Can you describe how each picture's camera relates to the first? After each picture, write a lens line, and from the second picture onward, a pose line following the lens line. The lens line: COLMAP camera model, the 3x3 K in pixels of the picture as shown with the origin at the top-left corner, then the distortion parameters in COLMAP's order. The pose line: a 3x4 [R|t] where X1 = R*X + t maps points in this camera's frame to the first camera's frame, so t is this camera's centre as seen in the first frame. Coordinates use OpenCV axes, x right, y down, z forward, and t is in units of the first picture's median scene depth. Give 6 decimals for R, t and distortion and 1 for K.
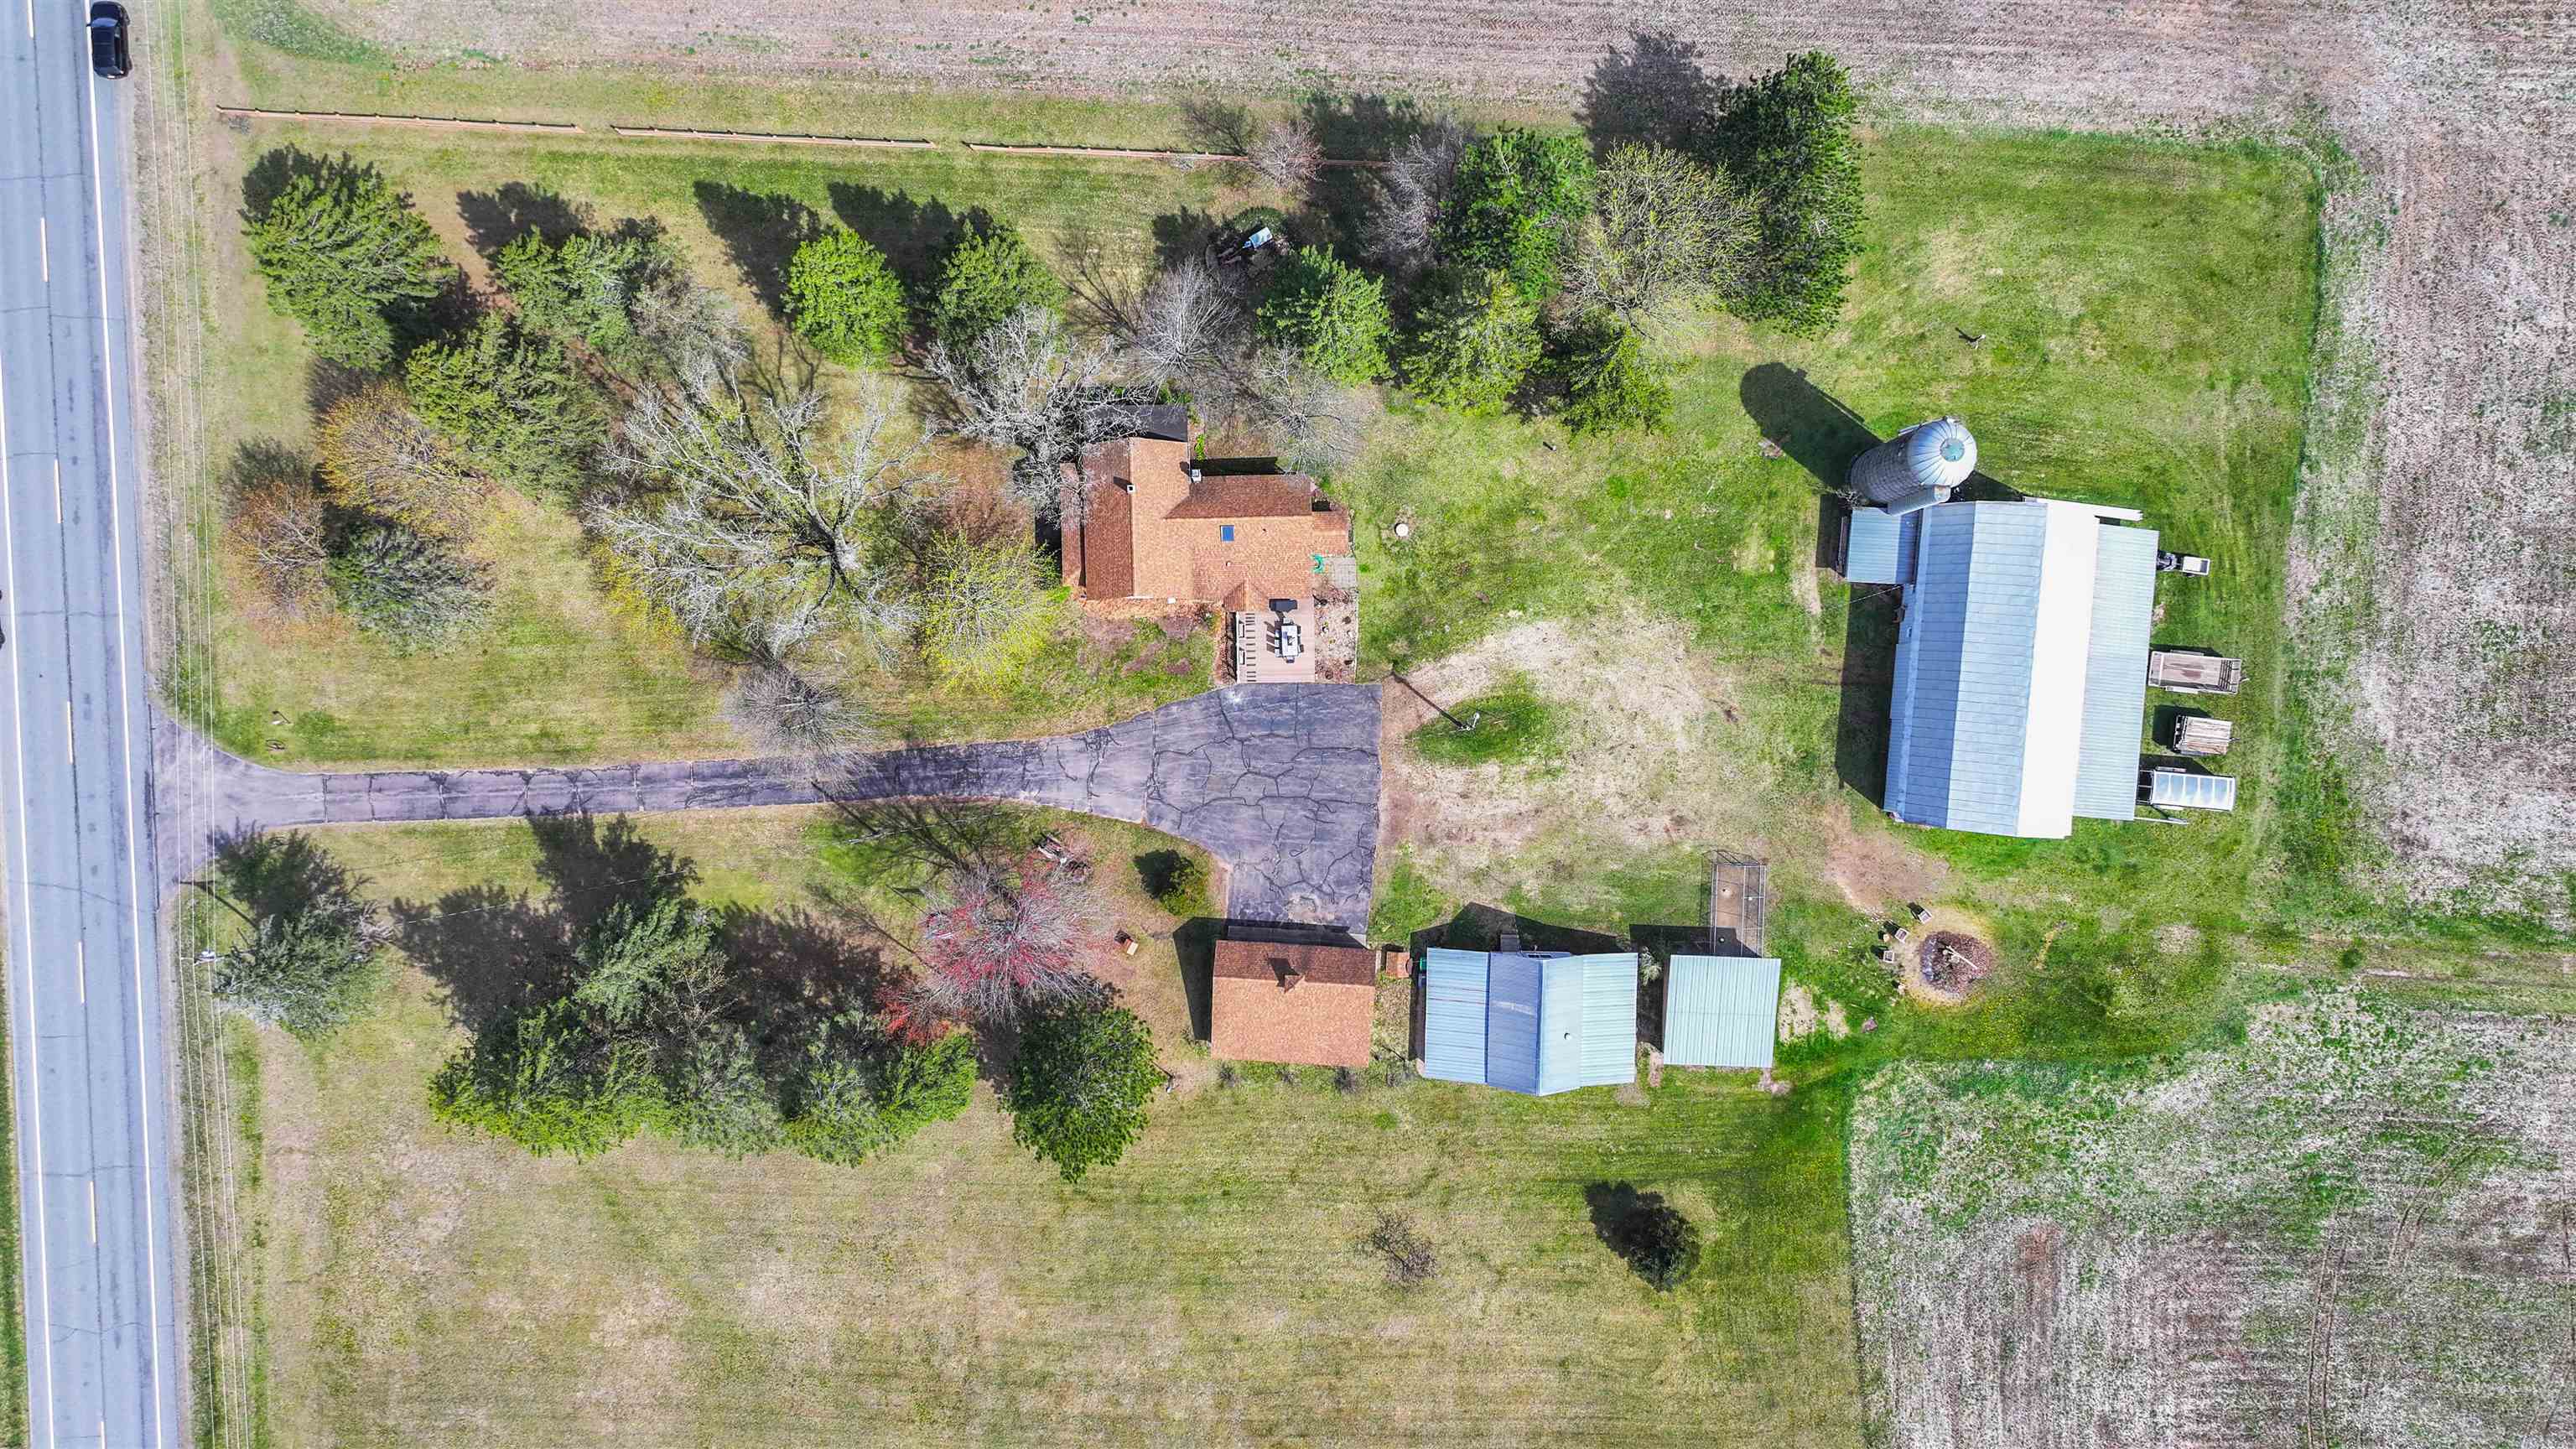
lens RADIAL K [[1806.1, 0, 1285.5], [0, 1806.1, 724.7], [0, 0, 1]] dist [-0.000821, 0.015358]
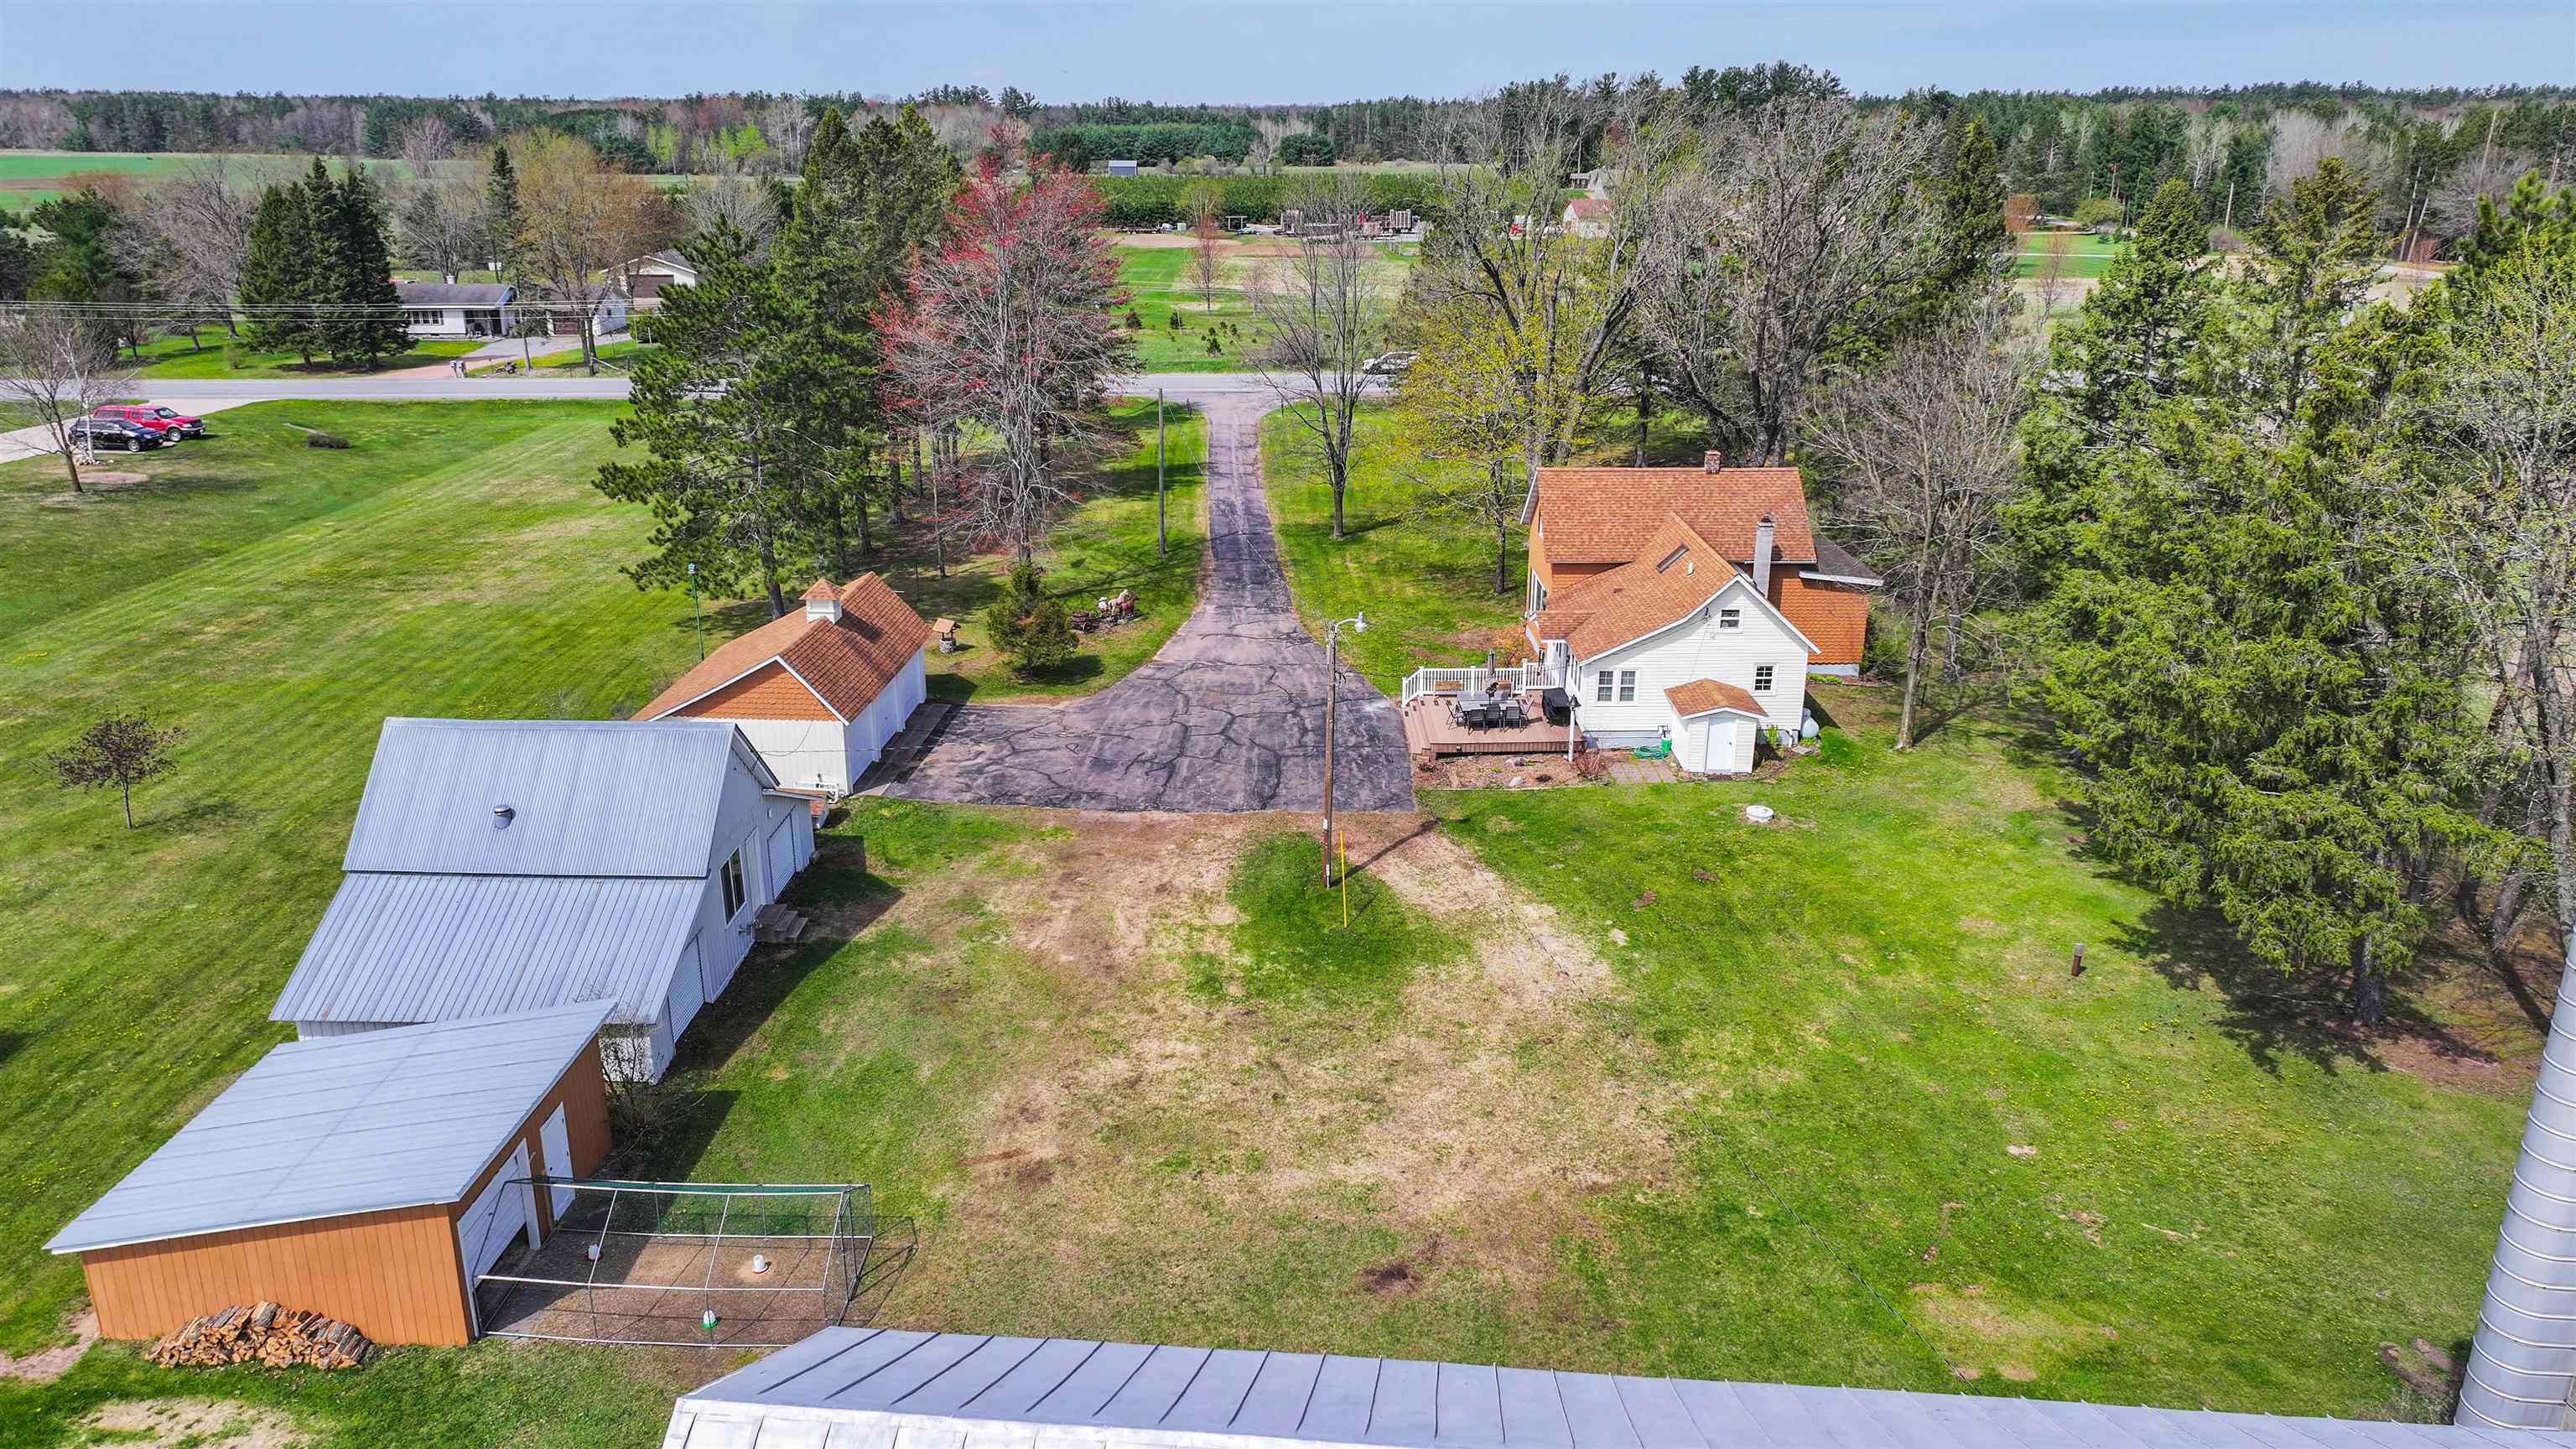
lens RADIAL K [[1806.1, 0, 1289.8], [0, 1806.1, 727.9], [0, 0, 1]] dist [-0.000821, 0.015358]
pose [[0.000680, 0.327155, -0.944970, 0.482699], [-0.999951, -0.009106, -0.003872, 0.011859], [-0.009871, 0.944927, 0.327133, 0.828352]]
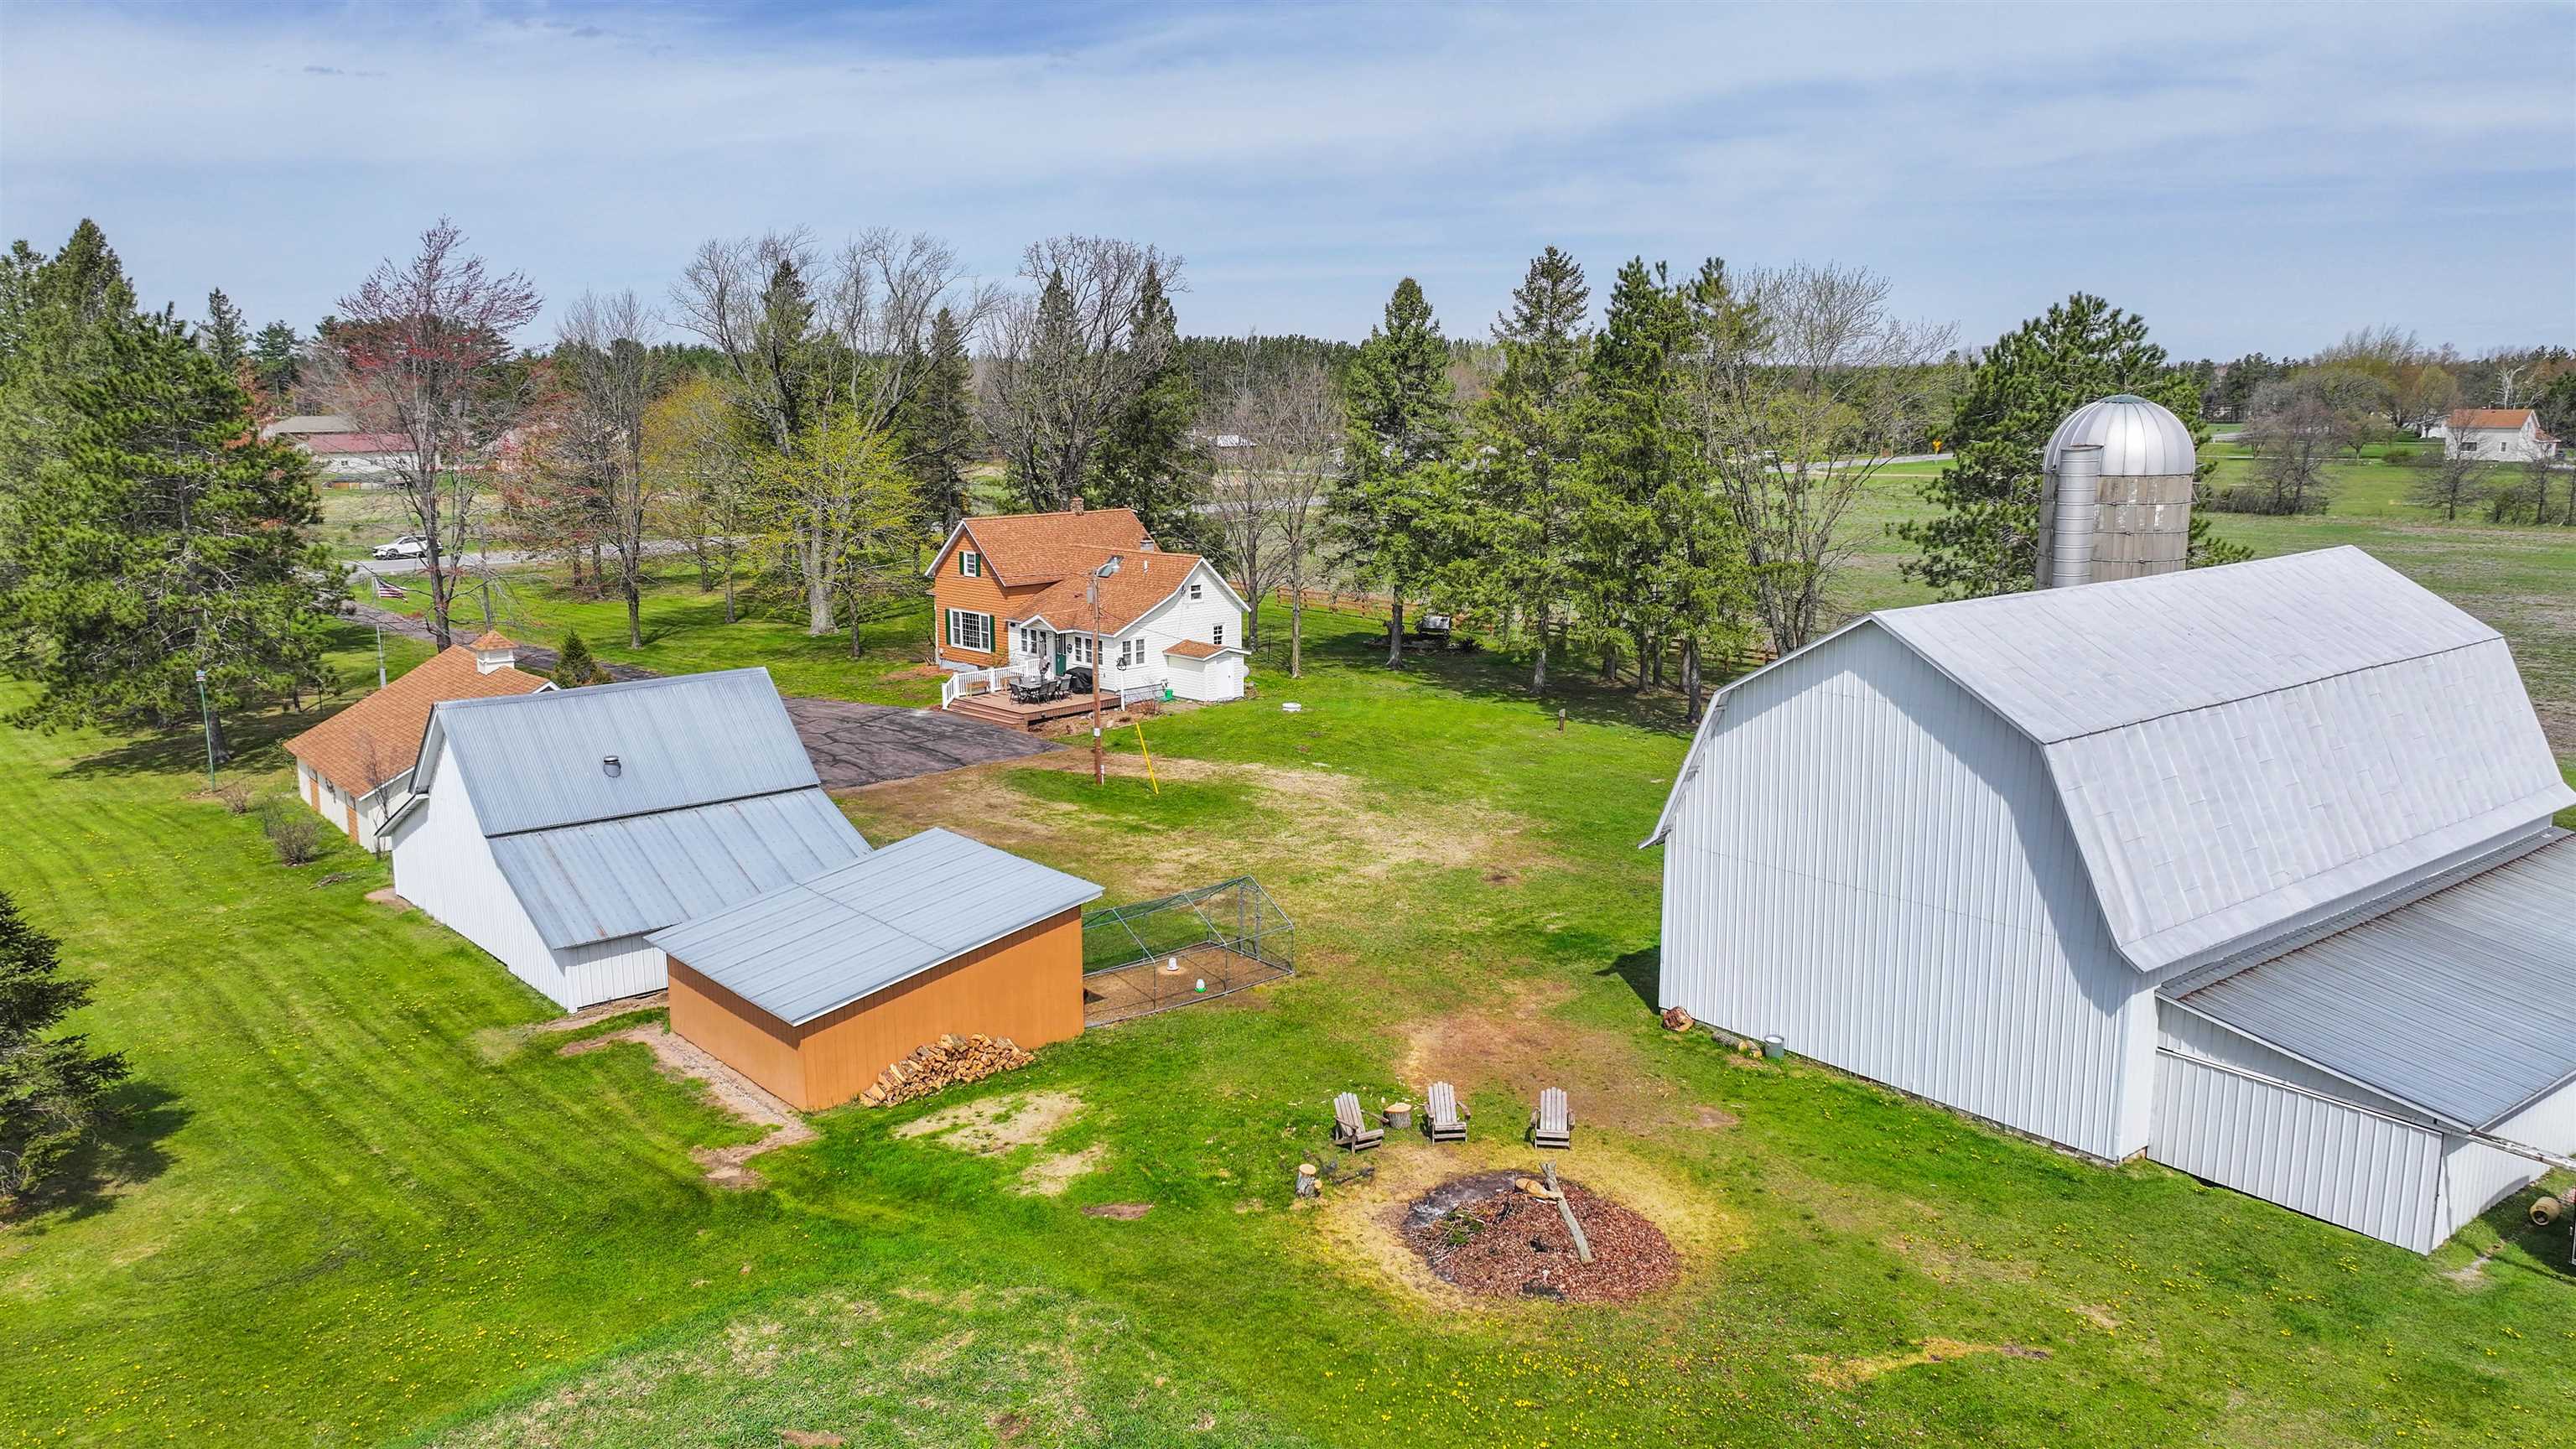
lens RADIAL K [[1806.1, 0, 1296.2], [0, 1806.1, 718.5], [0, 0, 1]] dist [-0.000821, 0.015358]
pose [[0.682040, 0.134668, -0.718808, 0.516367], [-0.731309, 0.121651, -0.671110, 0.312930], [-0.002934, 0.983395, 0.181455, 0.884931]]
